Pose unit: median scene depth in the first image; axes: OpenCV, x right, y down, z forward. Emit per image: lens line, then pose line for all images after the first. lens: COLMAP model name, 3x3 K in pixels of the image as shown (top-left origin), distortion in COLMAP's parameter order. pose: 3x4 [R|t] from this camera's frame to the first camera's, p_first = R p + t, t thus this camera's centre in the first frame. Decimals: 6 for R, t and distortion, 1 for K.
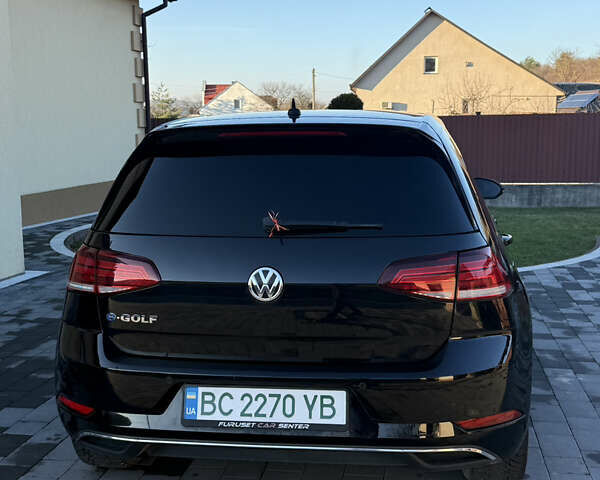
lens RADIAL K [[759.0, 0, 300.0], [0, 759.0, 240.0], [0, 0, 1]] dist [0.198410, -0.407542]
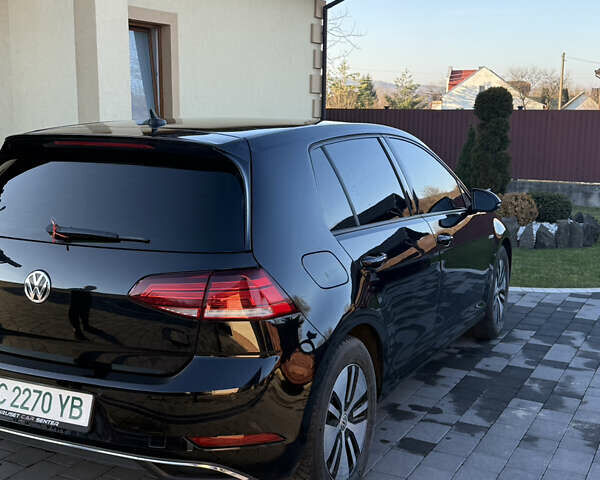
lens RADIAL K [[759.0, 0, 300.0], [0, 759.0, 240.0], [0, 0, 1]] dist [0.198410, -0.407542]
pose [[0.954557, 0.070897, -0.289475, 0.614376], [-0.066013, 0.997464, 0.026613, -0.060127], [0.290627, -0.006295, 0.956816, 0.074366]]
